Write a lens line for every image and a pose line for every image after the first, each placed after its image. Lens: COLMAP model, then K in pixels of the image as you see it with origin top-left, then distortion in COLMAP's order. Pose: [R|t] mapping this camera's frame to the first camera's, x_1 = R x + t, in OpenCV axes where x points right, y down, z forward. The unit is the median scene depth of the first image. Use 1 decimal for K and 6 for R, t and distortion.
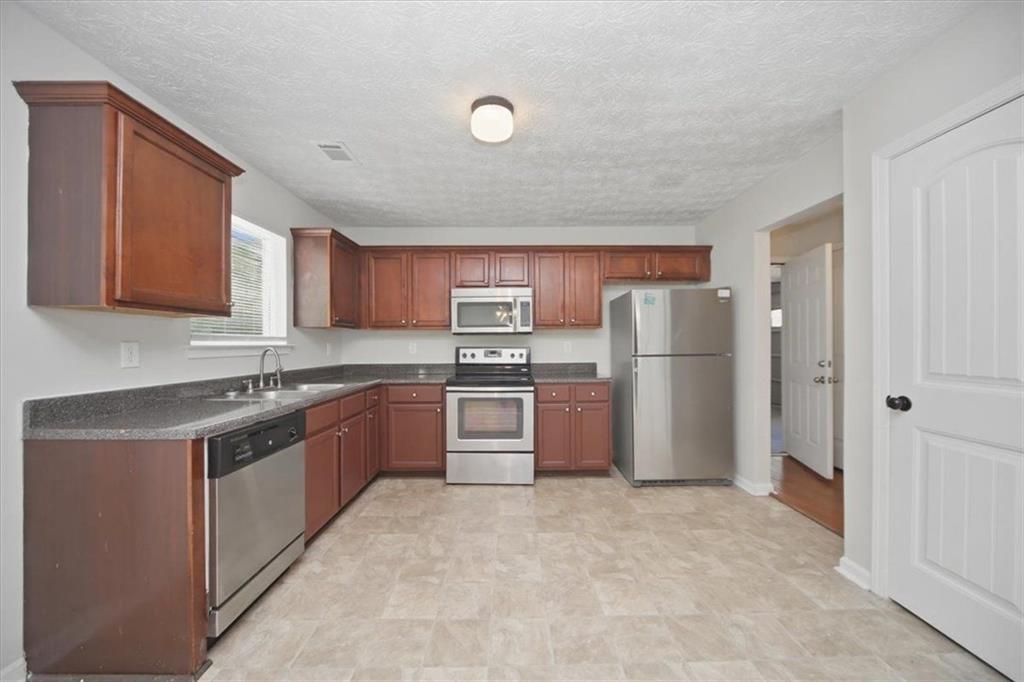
lens RADIAL K [[363.8, 0, 511.6], [0, 363.8, 347.2], [0, 0, 1]] dist [-0.011169, 0.000219]
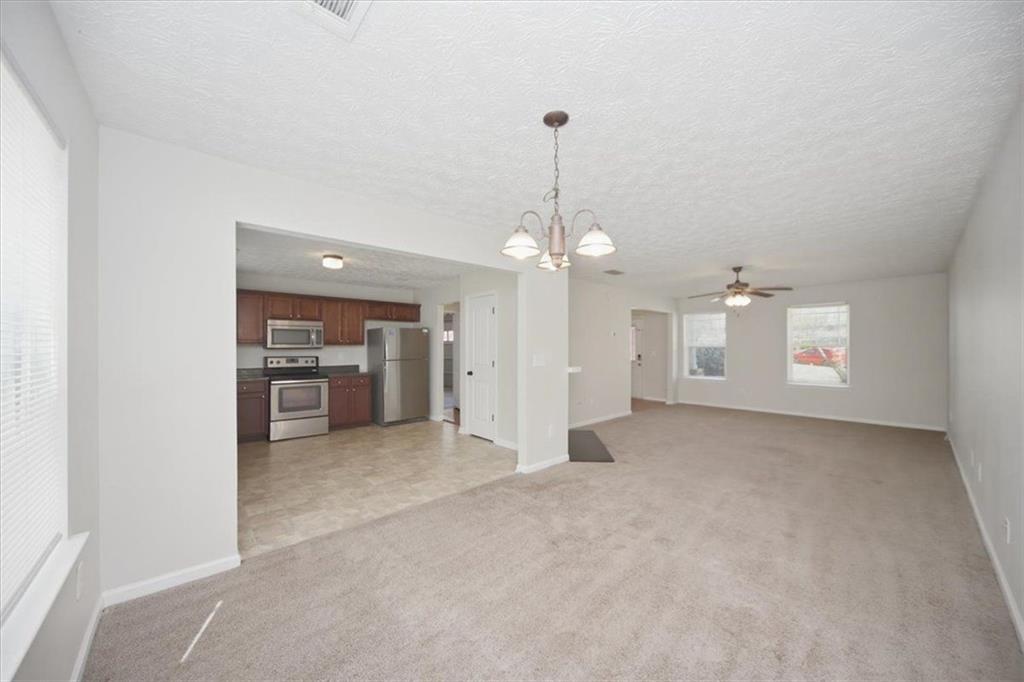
lens RADIAL K [[363.8, 0, 511.6], [0, 363.8, 347.2], [0, 0, 1]] dist [-0.011169, 0.000219]
pose [[0.745669, 0.002675, 0.666312, -0.408664], [0.010865, 0.999810, -0.016173, -0.005575], [-0.666228, 0.019300, 0.745498, -0.826469]]
